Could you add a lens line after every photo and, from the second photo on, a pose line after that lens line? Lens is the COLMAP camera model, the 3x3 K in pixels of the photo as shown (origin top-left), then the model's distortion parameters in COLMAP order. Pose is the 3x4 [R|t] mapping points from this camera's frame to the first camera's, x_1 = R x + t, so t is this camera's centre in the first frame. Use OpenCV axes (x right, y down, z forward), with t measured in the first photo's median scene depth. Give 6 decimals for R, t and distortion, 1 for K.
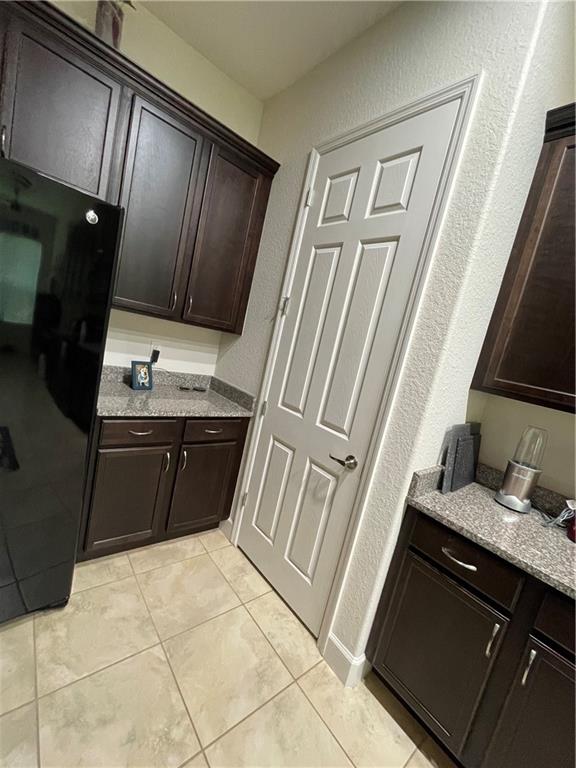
lens RADIAL K [[312.2, 0, 288.0], [0, 312.2, 384.0], [0, 0, 1]] dist [-0.002957, -0.000229]
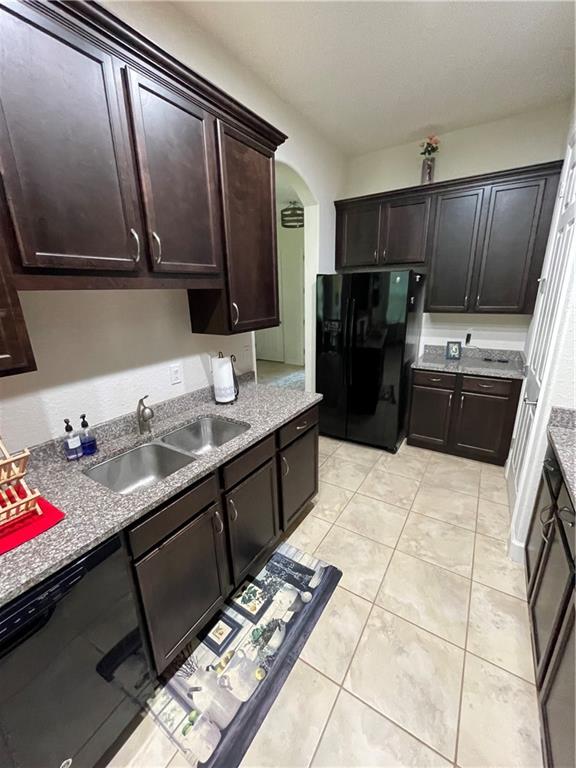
lens RADIAL K [[312.2, 0, 288.0], [0, 312.2, 384.0], [0, 0, 1]] dist [-0.002957, -0.000229]
pose [[0.286270, 0.051475, -0.956765, 0.852646], [-0.047142, 0.998103, 0.039593, 0.125094], [0.956989, 0.033770, 0.288154, -0.277426]]
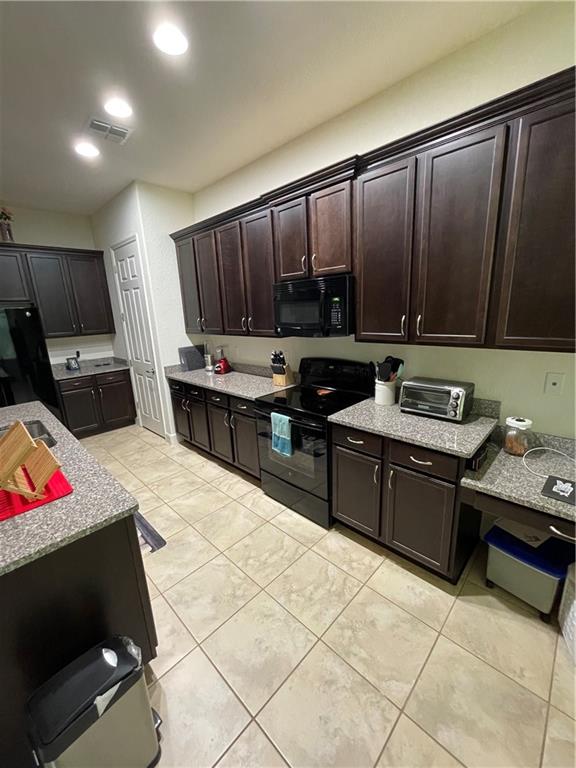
lens RADIAL K [[312.2, 0, 288.0], [0, 312.2, 384.0], [0, 0, 1]] dist [-0.002957, -0.000229]
pose [[0.961324, -0.273407, 0.033235, 0.905398], [0.268269, 0.956841, 0.111749, 0.277448], [-0.062354, -0.098511, 0.993181, -1.337804]]
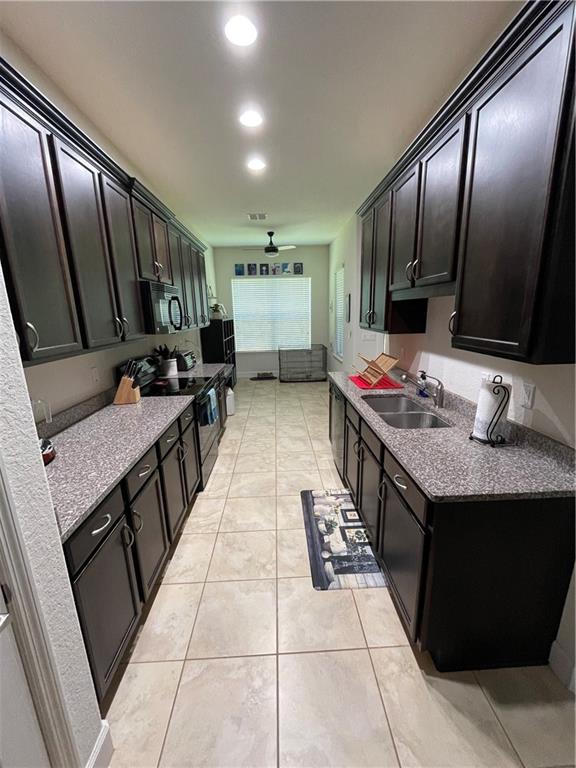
lens RADIAL K [[312.2, 0, 288.0], [0, 312.2, 384.0], [0, 0, 1]] dist [-0.002957, -0.000229]
pose [[-0.776828, -0.329043, 0.536907, -0.219939], [-0.059215, 0.887014, 0.457930, -0.235098], [-0.626922, 0.323940, -0.708542, 0.687356]]
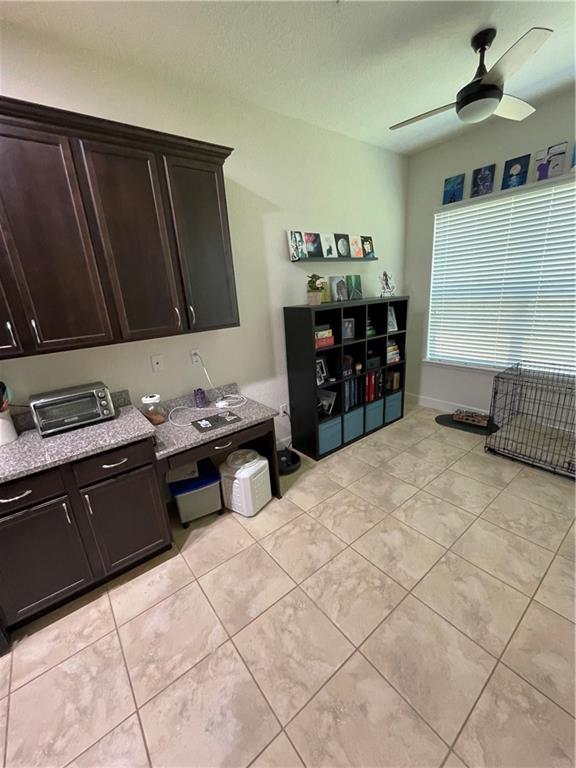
lens RADIAL K [[312.2, 0, 288.0], [0, 312.2, 384.0], [0, 0, 1]] dist [-0.002957, -0.000229]
pose [[0.020813, -0.490901, 0.870967, 0.602206], [0.213919, 0.853167, 0.475756, 0.188868], [-0.976630, 0.176415, 0.122770, -1.118477]]
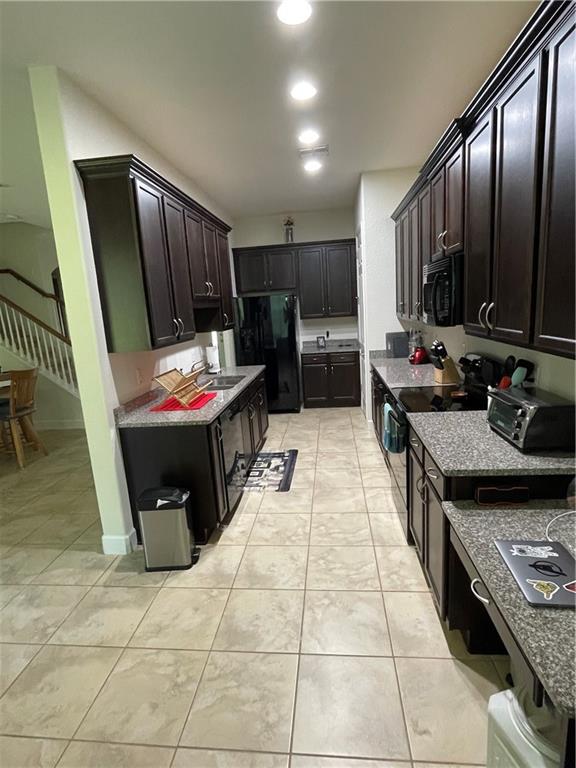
lens RADIAL K [[401.7, 0, 288.0], [0, 401.7, 384.0], [0, 0, 1]] dist [-0.004370, -0.000604]
pose [[0.662603, -0.120480, -0.739217, 1.744907], [0.110833, 0.991884, -0.062315, 0.489672], [0.740725, -0.040640, 0.670578, -1.410082]]
